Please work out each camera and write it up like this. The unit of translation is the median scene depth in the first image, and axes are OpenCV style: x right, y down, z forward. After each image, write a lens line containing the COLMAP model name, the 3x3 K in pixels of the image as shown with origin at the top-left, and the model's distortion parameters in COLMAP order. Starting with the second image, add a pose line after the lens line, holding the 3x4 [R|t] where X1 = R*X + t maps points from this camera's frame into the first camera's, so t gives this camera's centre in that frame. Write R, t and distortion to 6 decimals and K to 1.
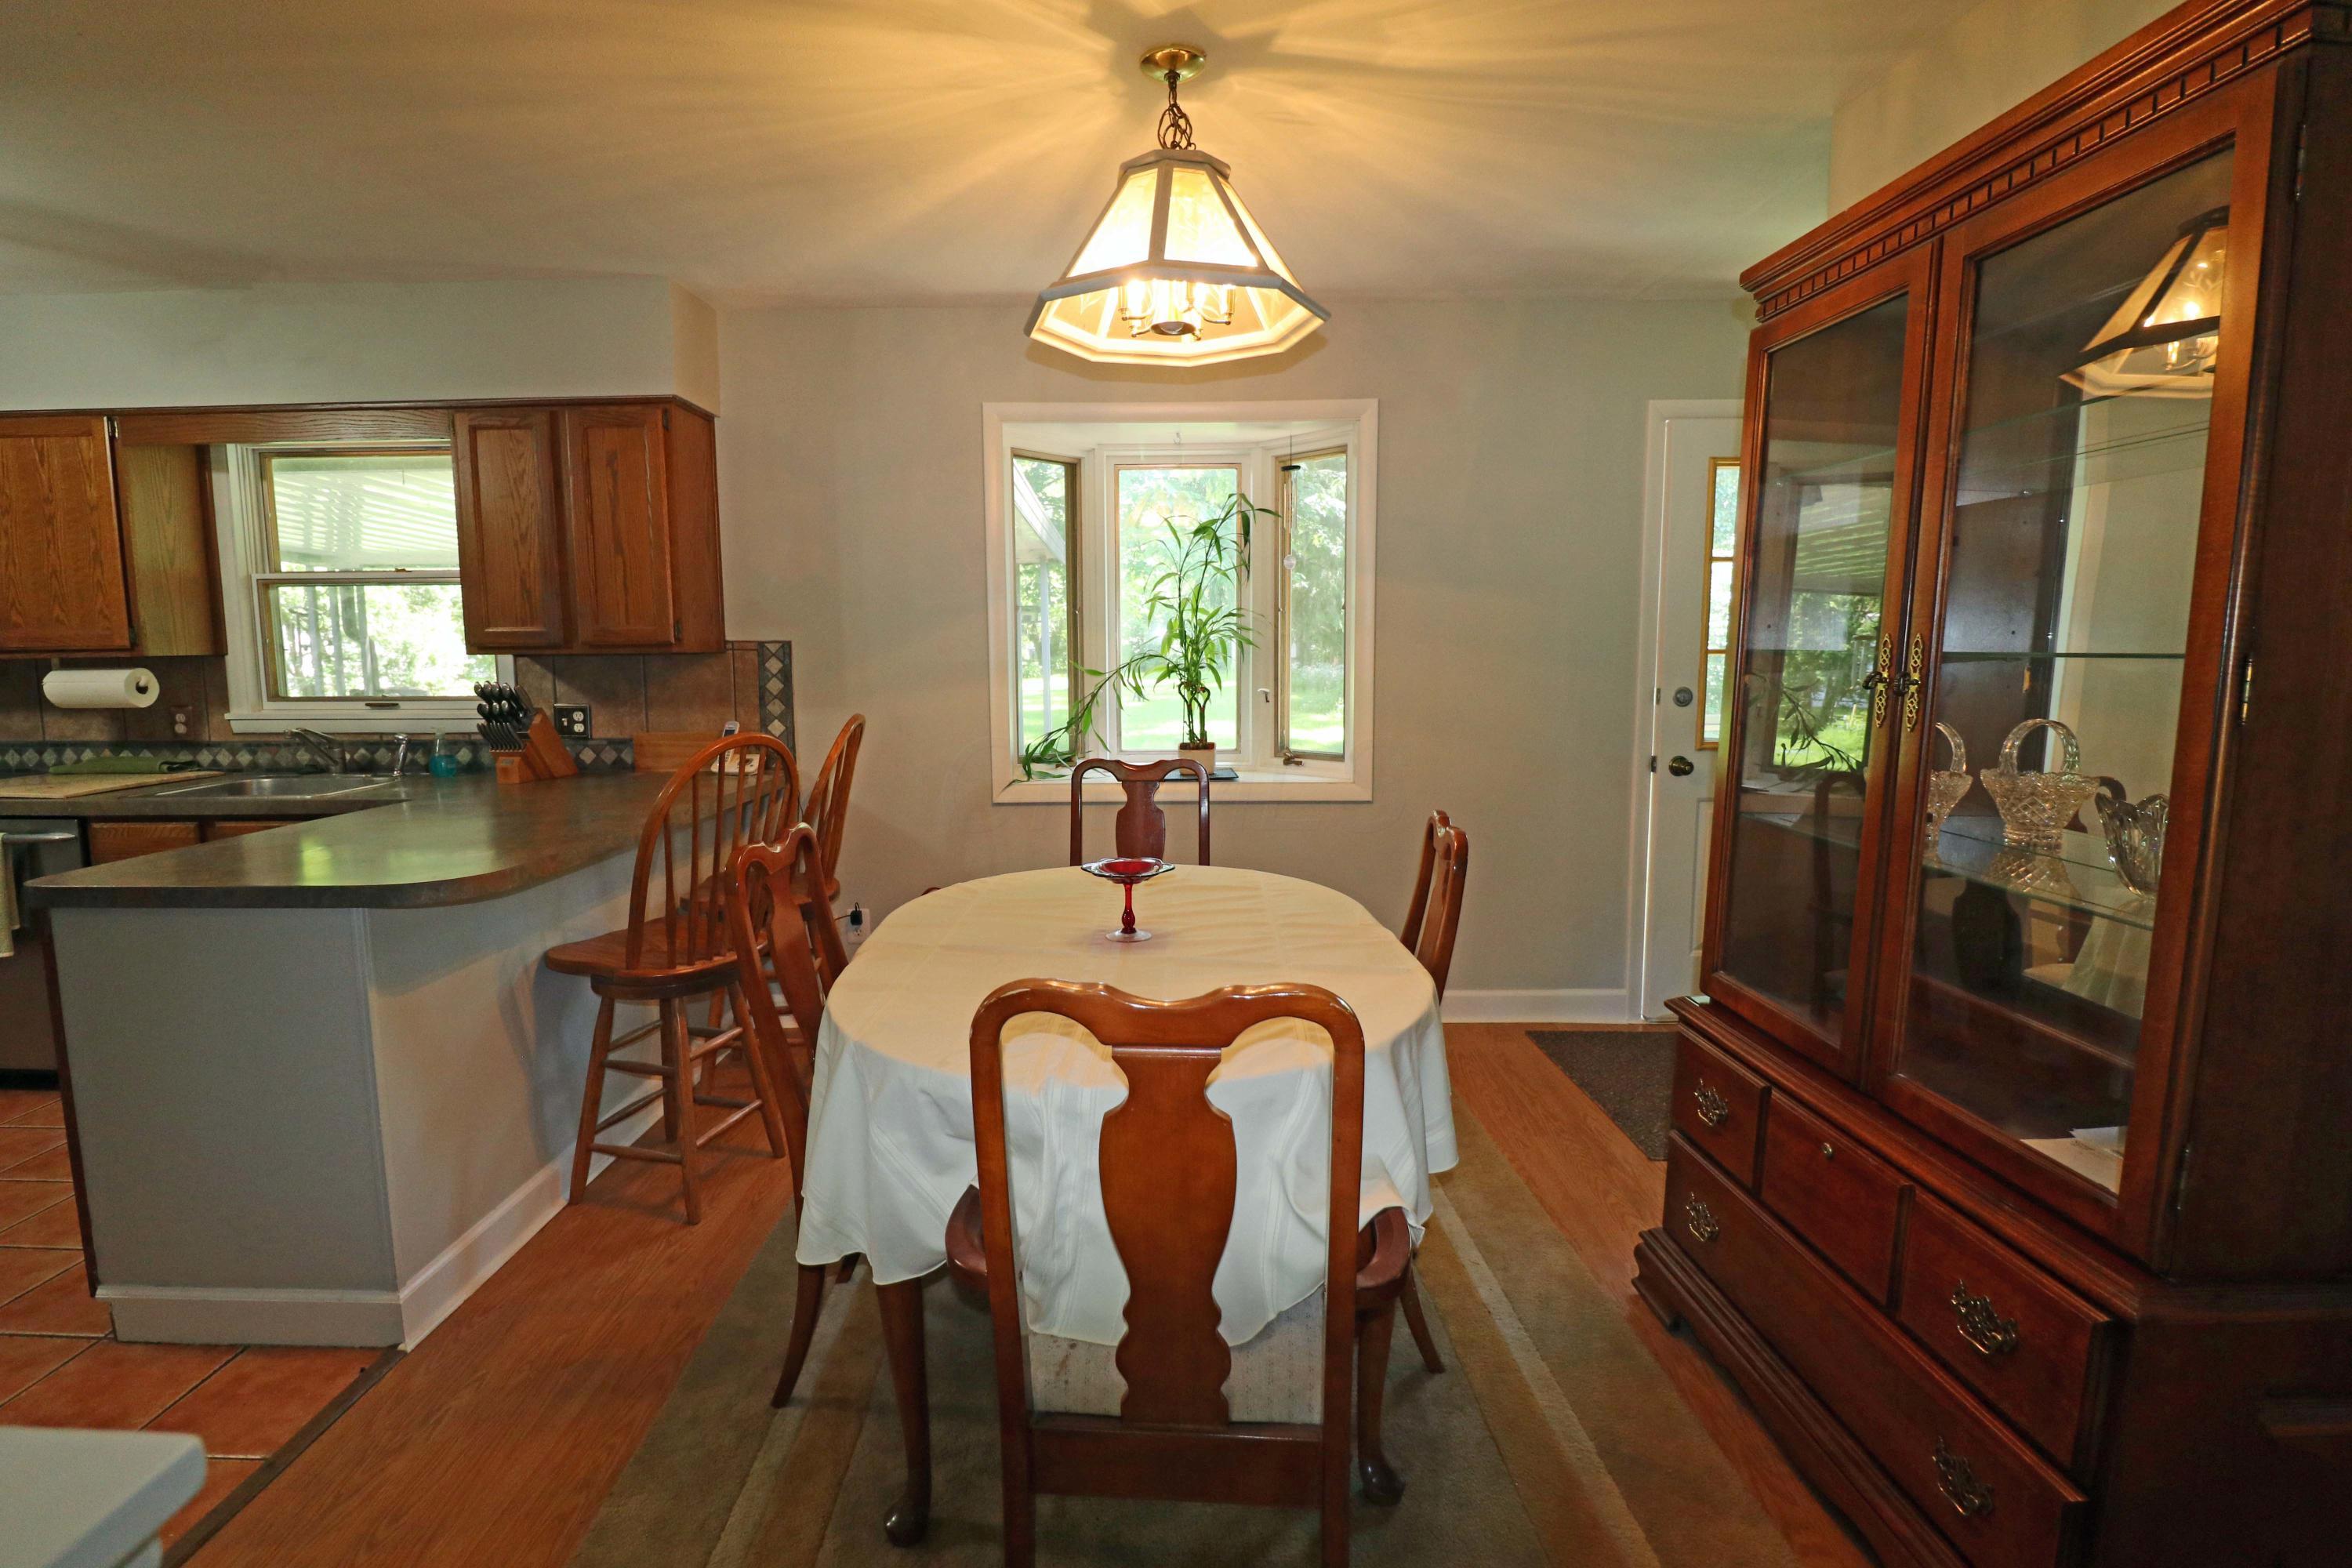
lens RADIAL K [[1091.3, 0, 1158.8], [0, 1091.3, 765.0], [0, 0, 1]] dist [-0.004873, -0.009832]
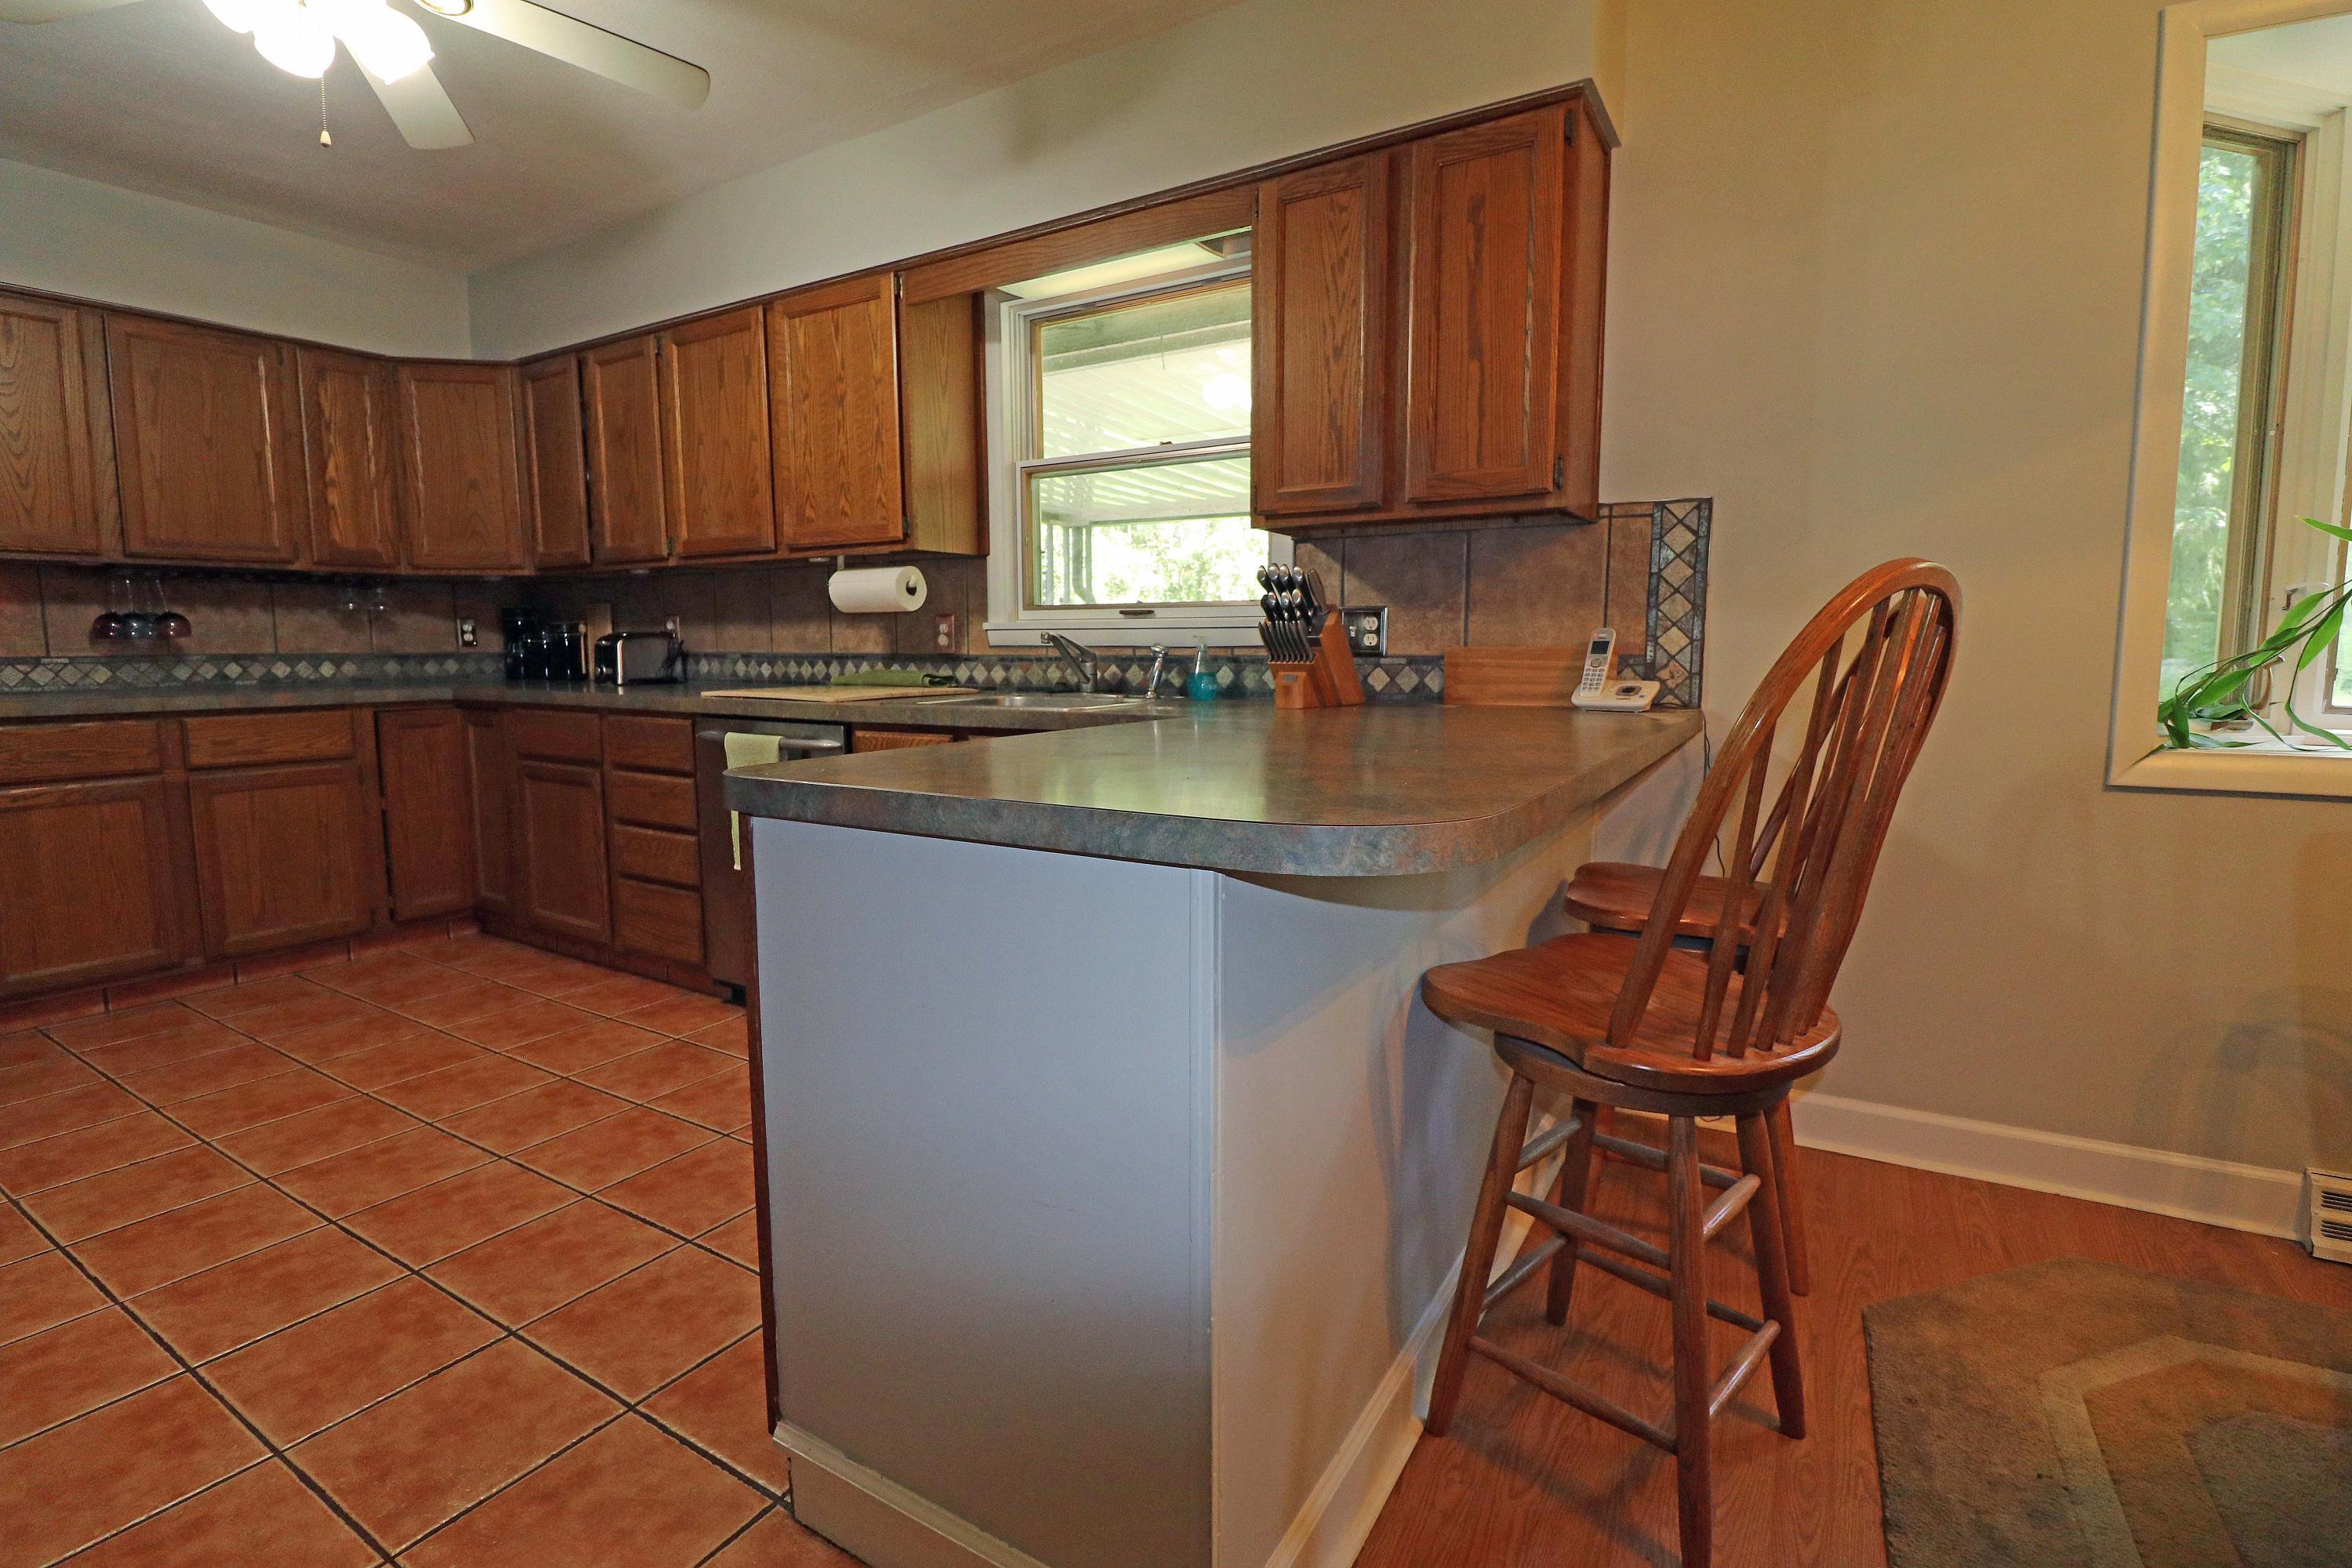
lens RADIAL K [[1091.3, 0, 1167.7], [0, 1091.3, 770.1], [0, 0, 1]] dist [-0.004873, -0.009832]
pose [[0.858655, 0.062469, -0.508733, -0.278229], [-0.059014, 0.997994, 0.022942, 0.043256], [0.509146, 0.010323, 0.860618, 0.316519]]
